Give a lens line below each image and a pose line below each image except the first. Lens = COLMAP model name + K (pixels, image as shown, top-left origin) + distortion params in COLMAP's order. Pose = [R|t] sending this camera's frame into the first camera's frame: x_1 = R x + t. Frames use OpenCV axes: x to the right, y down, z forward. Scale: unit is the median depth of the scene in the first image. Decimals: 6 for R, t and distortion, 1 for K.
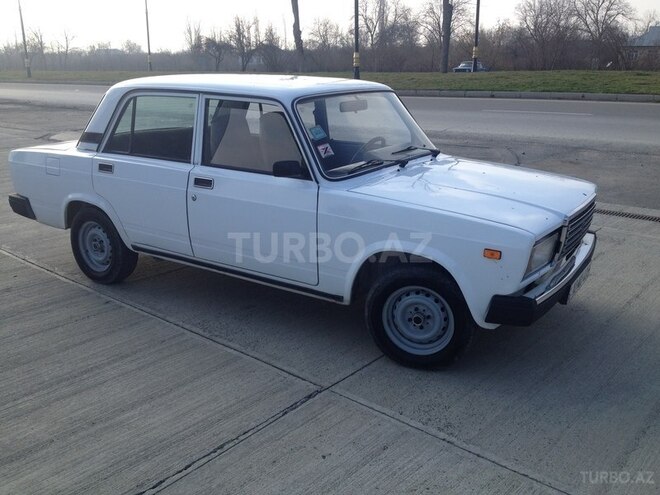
lens RADIAL K [[614.2, 0, 330.0], [0, 614.2, 247.5], [0, 0, 1]] dist [0.143814, -0.294499]
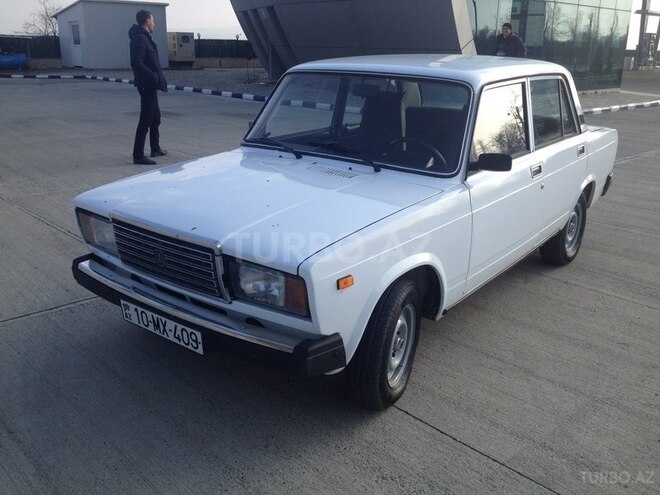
lens RADIAL K [[614.2, 0, 330.0], [0, 614.2, 247.5], [0, 0, 1]] dist [0.143814, -0.294499]
pose [[-0.102515, 0.308969, -0.945531, 1.221378], [-0.298541, 0.897163, 0.325532, -0.392894], [0.948875, 0.315652, 0.000268, 1.340775]]
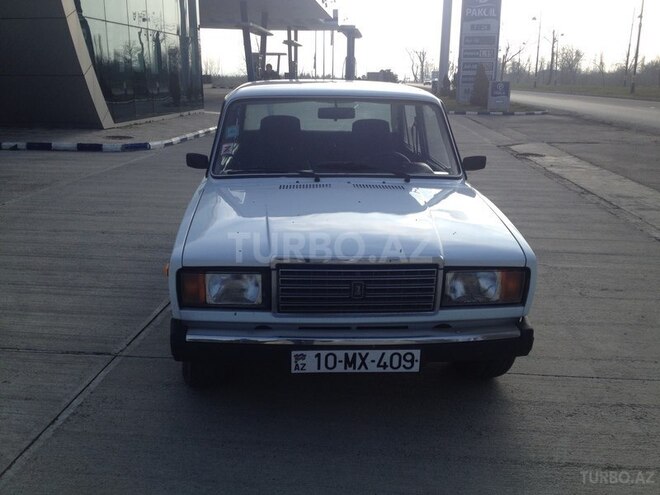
lens RADIAL K [[614.2, 0, 330.0], [0, 614.2, 247.5], [0, 0, 1]] dist [0.143814, -0.294499]
pose [[0.585045, 0.223761, -0.779521, 1.049360], [-0.243602, 0.965284, 0.094256, -0.156555], [0.773550, 0.134749, 0.619244, 0.582676]]
